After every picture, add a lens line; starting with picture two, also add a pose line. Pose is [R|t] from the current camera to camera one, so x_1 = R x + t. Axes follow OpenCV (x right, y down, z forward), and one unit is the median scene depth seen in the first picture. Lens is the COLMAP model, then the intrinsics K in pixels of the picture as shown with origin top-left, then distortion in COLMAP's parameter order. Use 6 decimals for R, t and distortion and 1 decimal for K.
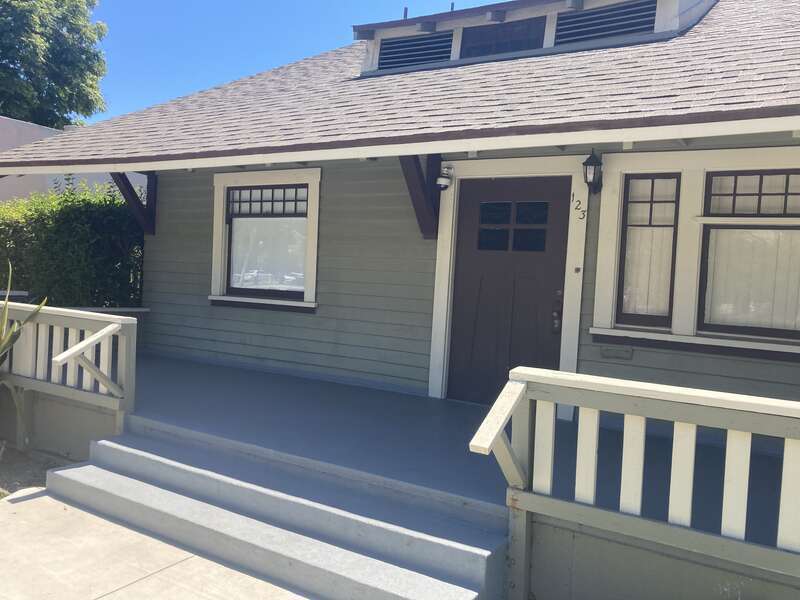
lens RADIAL K [[653.9, 0, 404.6], [0, 653.9, 310.9], [0, 0, 1]] dist [0.029795, -0.041122]
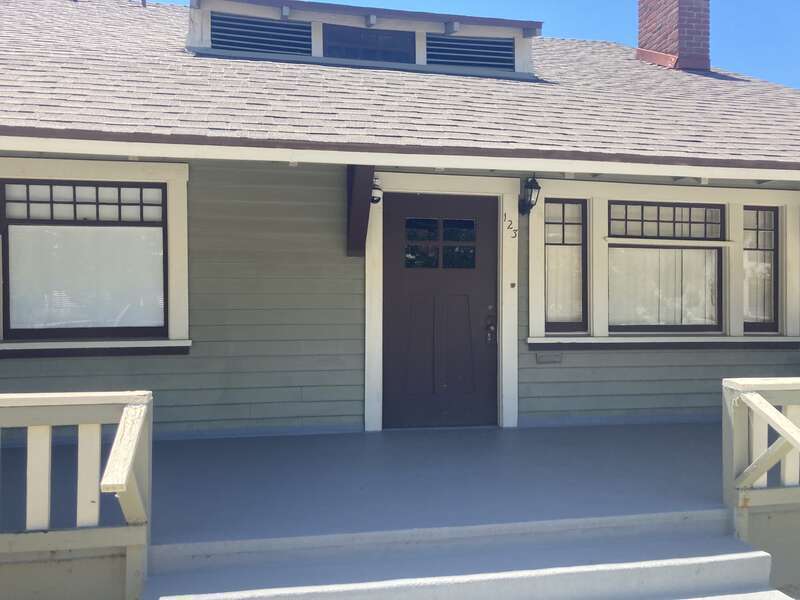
lens RADIAL K [[653.9, 0, 395.3], [0, 653.9, 312.0], [0, 0, 1]] dist [0.029795, -0.041122]
pose [[0.739548, -0.067987, 0.669662, -0.554632], [0.072087, 0.997164, 0.021627, -0.052074], [-0.669233, 0.032279, 0.742351, 0.317157]]
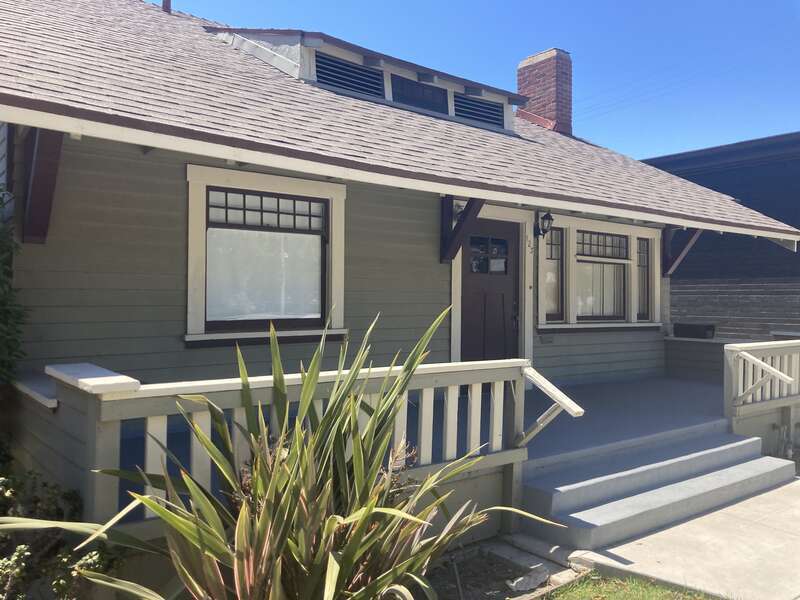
lens RADIAL K [[653.9, 0, 402.8], [0, 653.9, 295.7], [0, 0, 1]] dist [0.029795, -0.041122]
pose [[0.354423, -0.051964, 0.933640, -1.144338], [0.051615, 0.998020, 0.035954, -0.104347], [-0.933659, 0.035447, 0.356404, 0.694393]]
